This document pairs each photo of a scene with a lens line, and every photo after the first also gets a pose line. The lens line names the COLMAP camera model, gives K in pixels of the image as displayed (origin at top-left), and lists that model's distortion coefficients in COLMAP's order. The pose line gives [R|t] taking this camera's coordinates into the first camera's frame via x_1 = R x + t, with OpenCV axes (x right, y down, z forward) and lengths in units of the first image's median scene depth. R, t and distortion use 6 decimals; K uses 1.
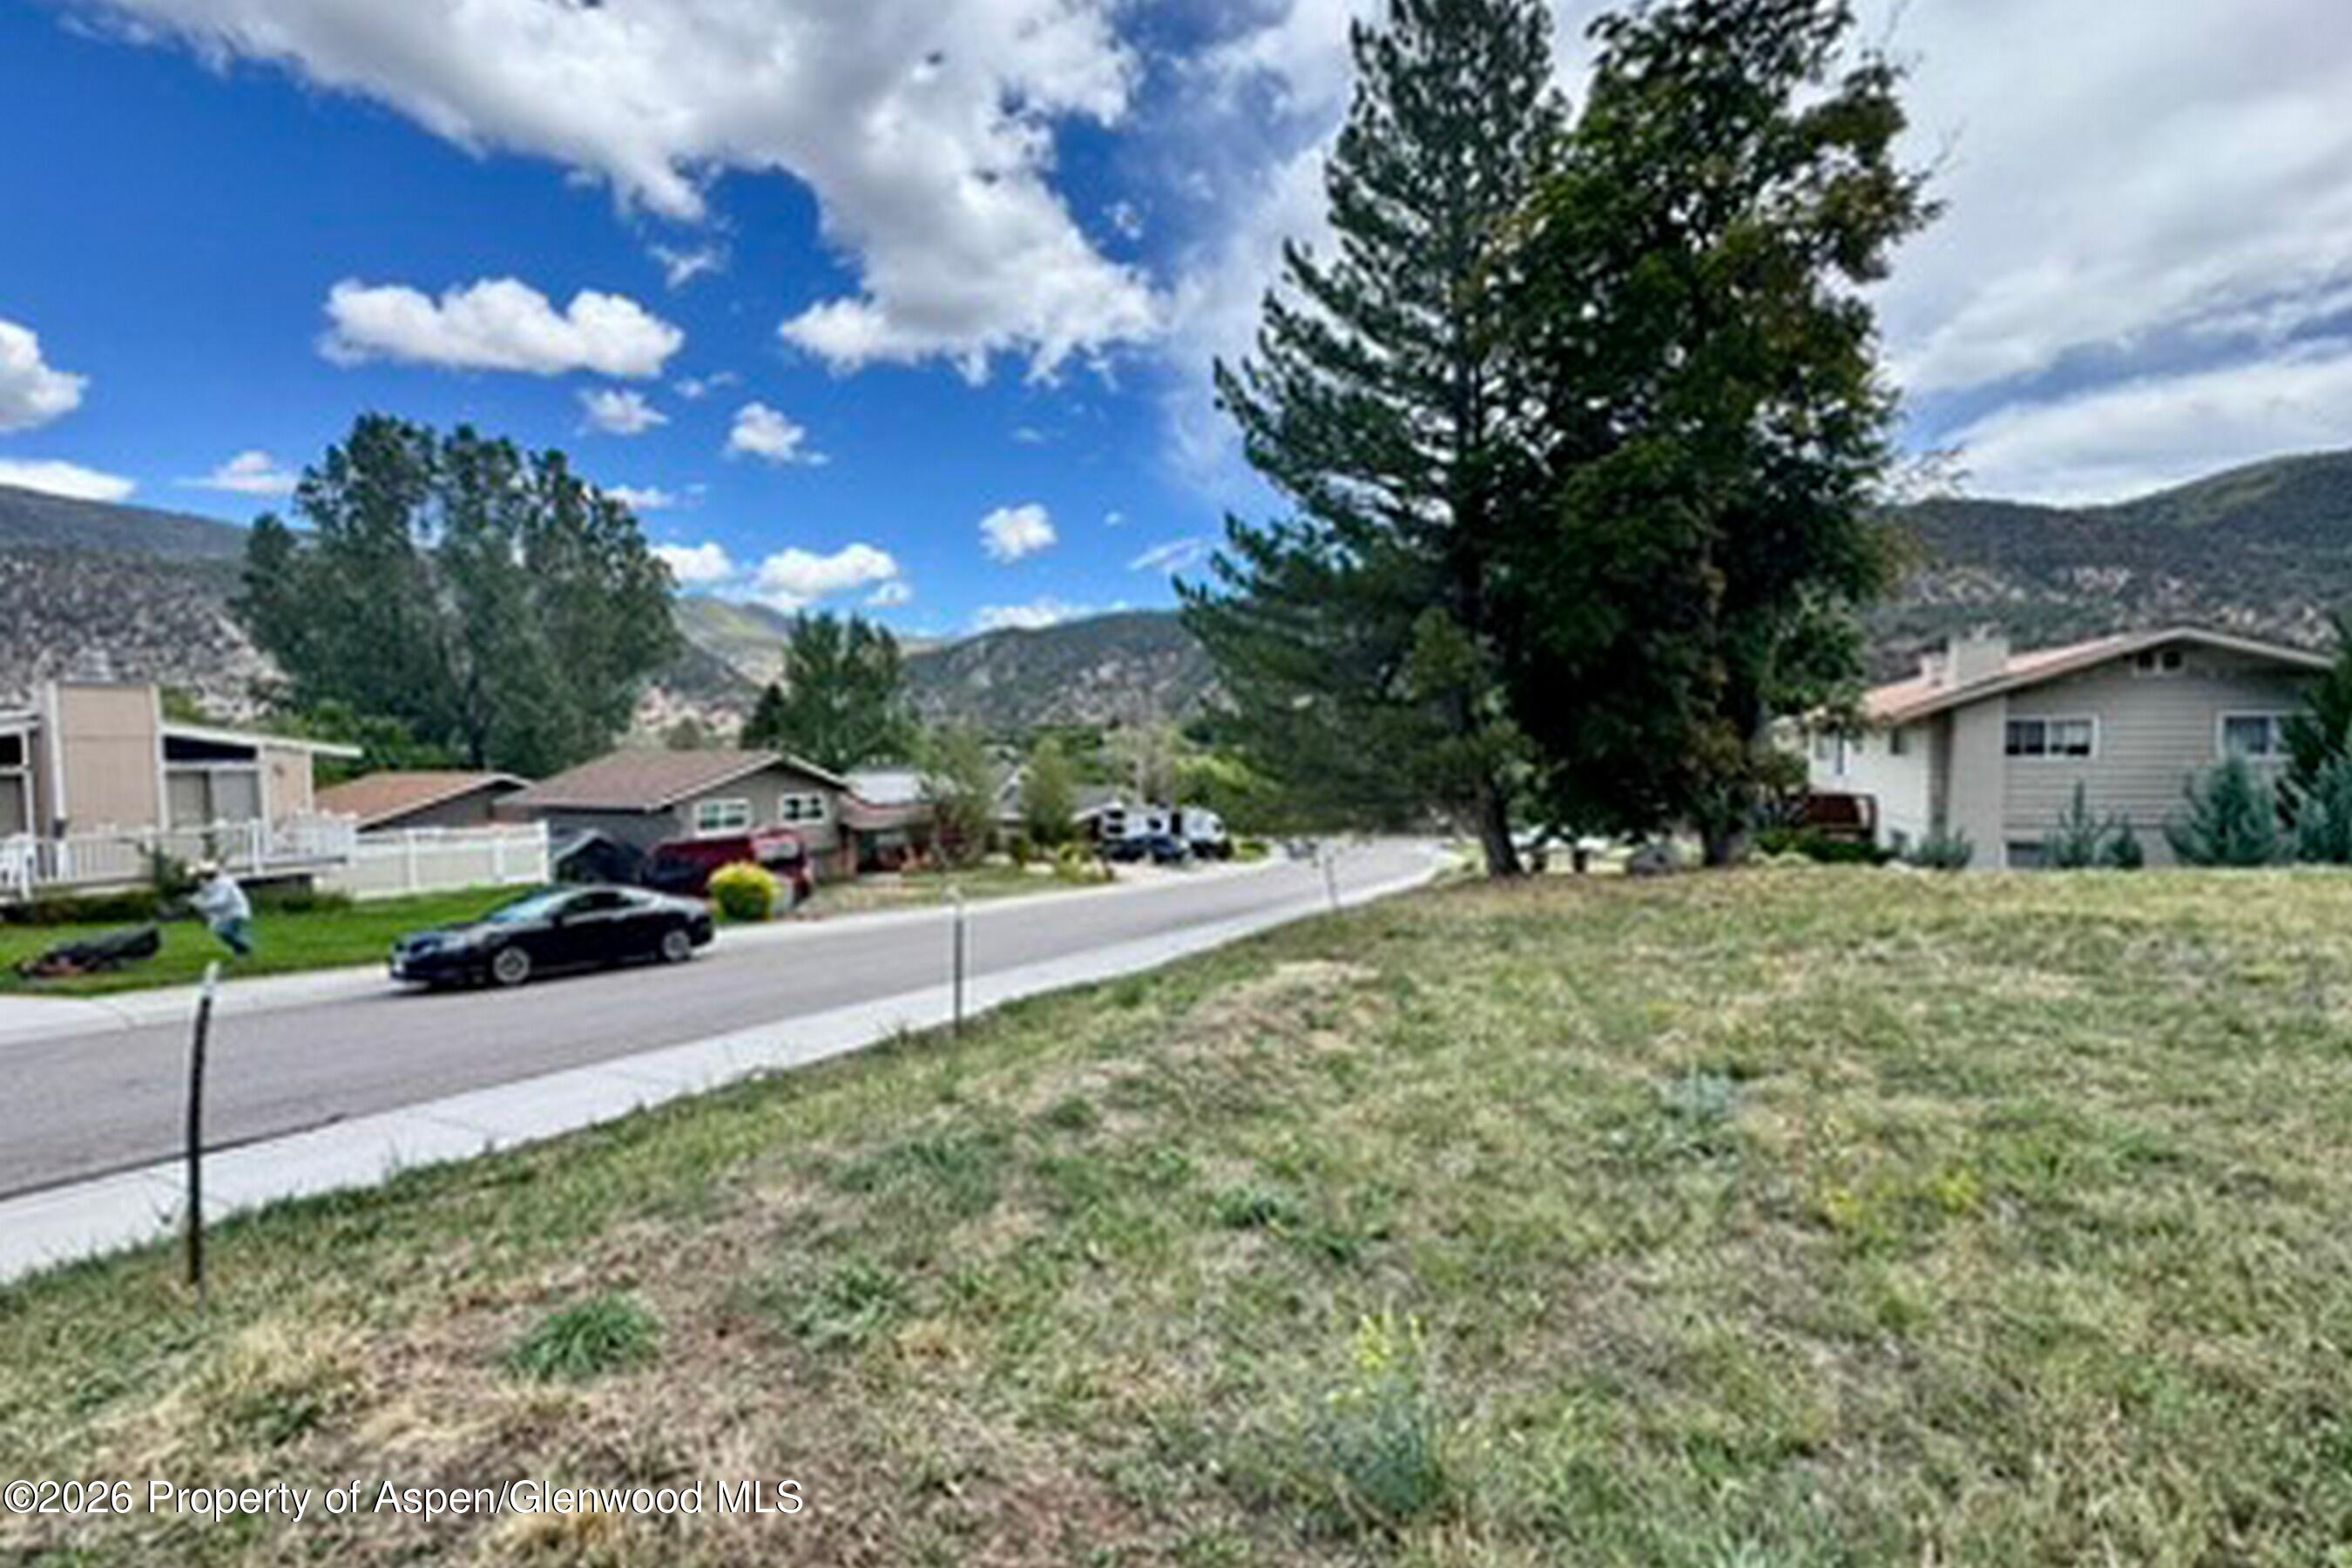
lens RADIAL K [[940.4, 0, 1171.9], [0, 940.4, 776.0], [0, 0, 1]] dist [-0.000652, -0.000427]
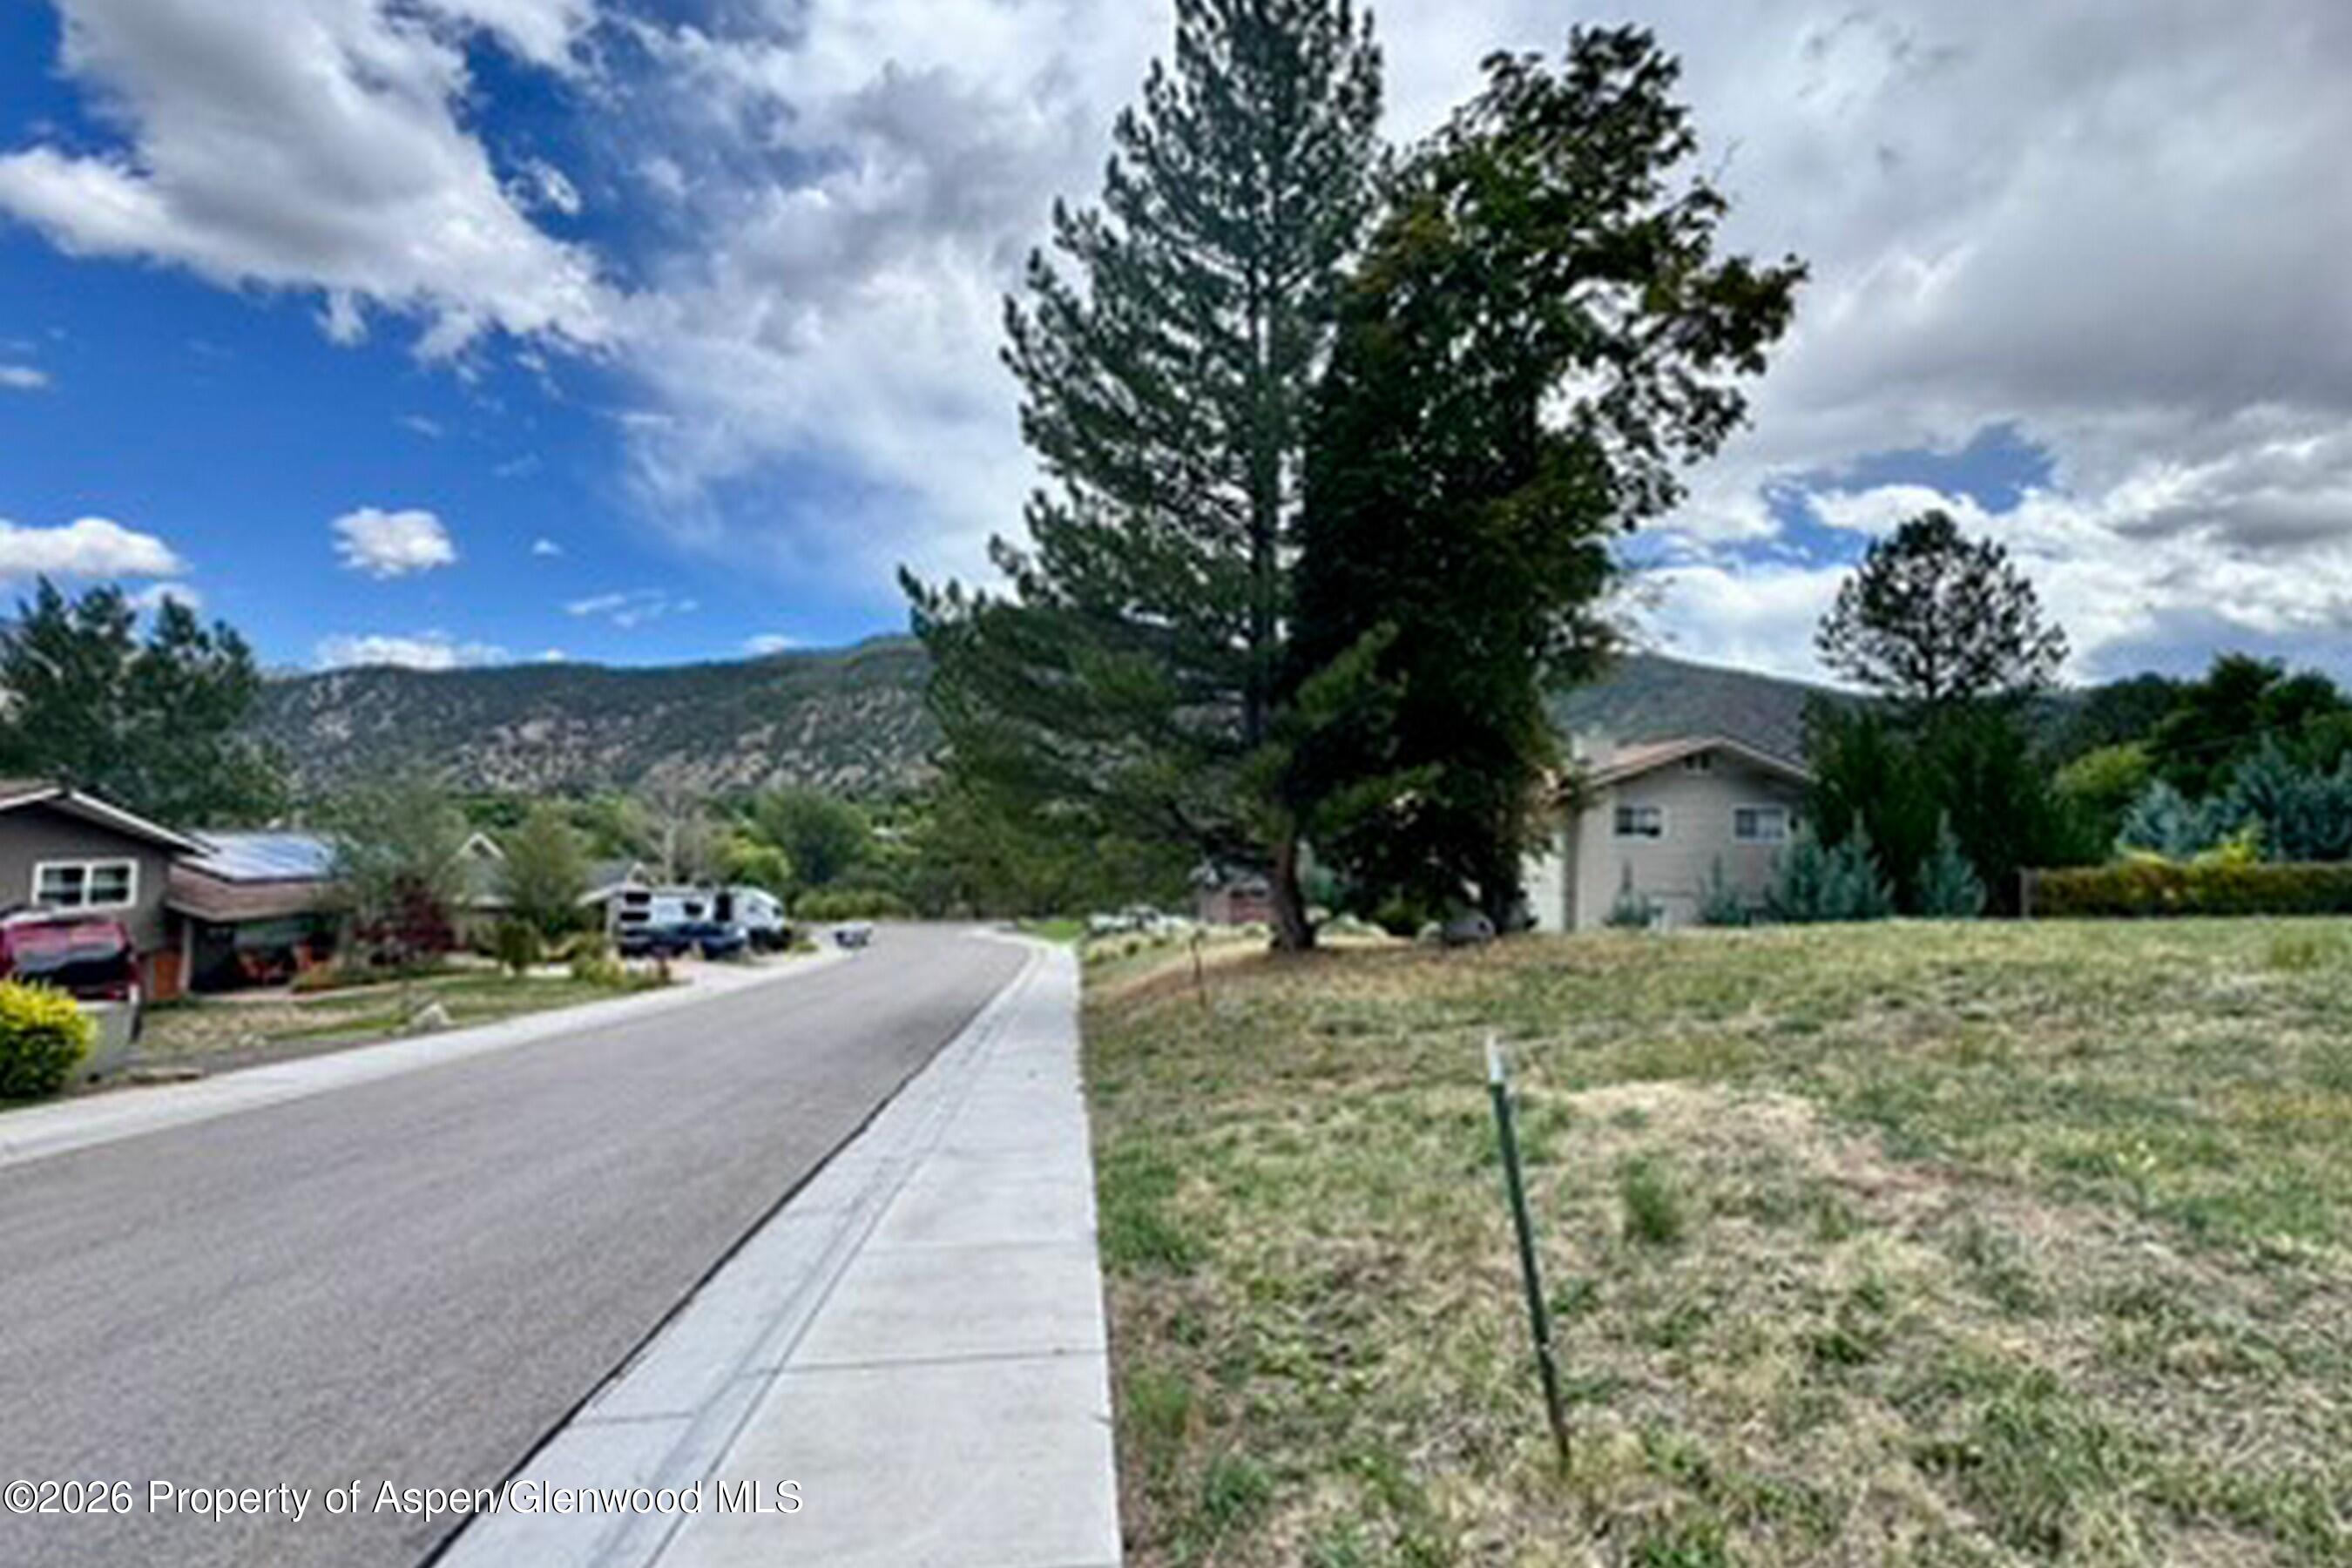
lens RADIAL K [[957.8, 0, 1176.8], [0, 957.8, 789.4], [0, 0, 1]] dist [-0.001105, -0.000101]
pose [[0.858780, 0.051477, 0.509753, -0.184364], [-0.012502, 0.996749, -0.079594, 0.022071], [-0.512193, 0.061981, 0.856631, 0.218408]]
